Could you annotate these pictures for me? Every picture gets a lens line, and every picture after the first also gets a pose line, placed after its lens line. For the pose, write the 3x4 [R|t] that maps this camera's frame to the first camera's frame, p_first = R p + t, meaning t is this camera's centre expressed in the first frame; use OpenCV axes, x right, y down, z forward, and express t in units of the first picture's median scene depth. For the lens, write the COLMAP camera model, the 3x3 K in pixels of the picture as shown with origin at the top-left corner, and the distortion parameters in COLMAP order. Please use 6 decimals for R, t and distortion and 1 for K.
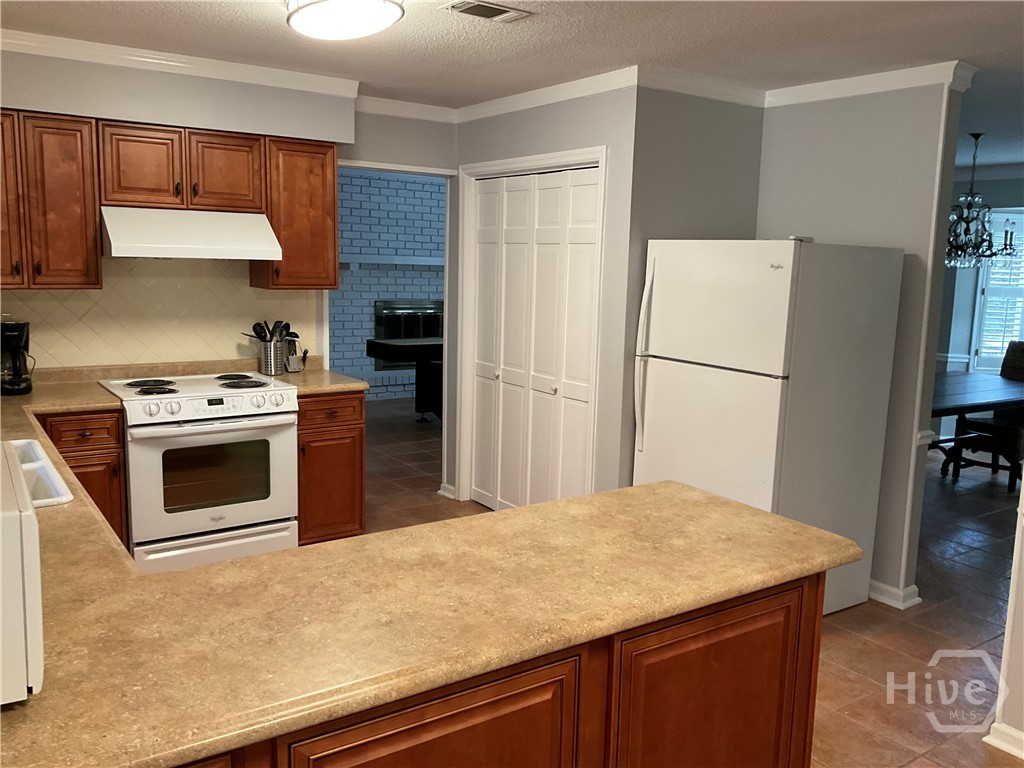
lens RADIAL K [[845.1, 0, 513.6], [0, 845.1, 381.5], [0, 0, 1]] dist [0.018469, -0.056579]
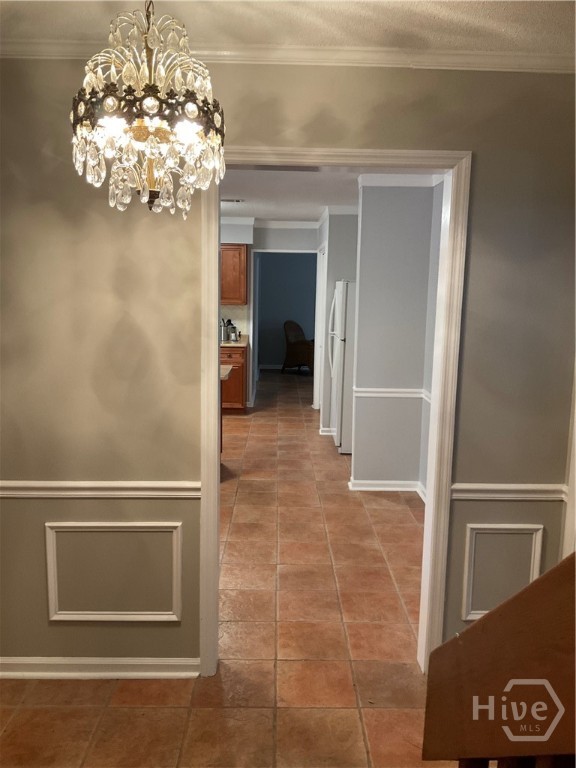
lens RADIAL K [[633.8, 0, 290.3], [0, 633.8, 384.7], [0, 0, 1]] dist [0.018469, -0.056579]
pose [[0.826403, 0.069123, -0.558820, 1.006416], [-0.075904, 0.997054, 0.011081, 0.093624], [0.557939, 0.033259, 0.829215, -0.442022]]
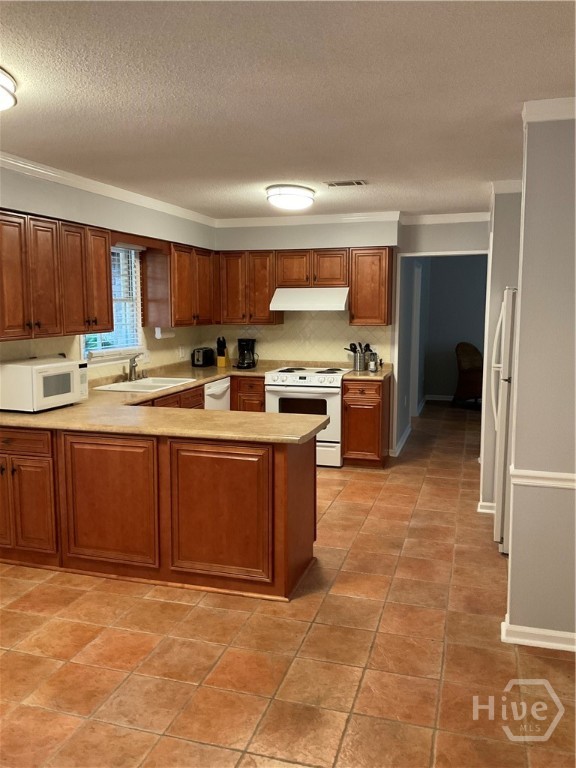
lens RADIAL K [[633.8, 0, 287.1], [0, 633.8, 381.8], [0, 0, 1]] dist [0.018469, -0.056579]
pose [[0.613565, 0.065430, -0.786929, 0.825335], [-0.096357, 0.995318, 0.007627, 0.023917], [0.783743, 0.071146, 0.616997, -0.001678]]
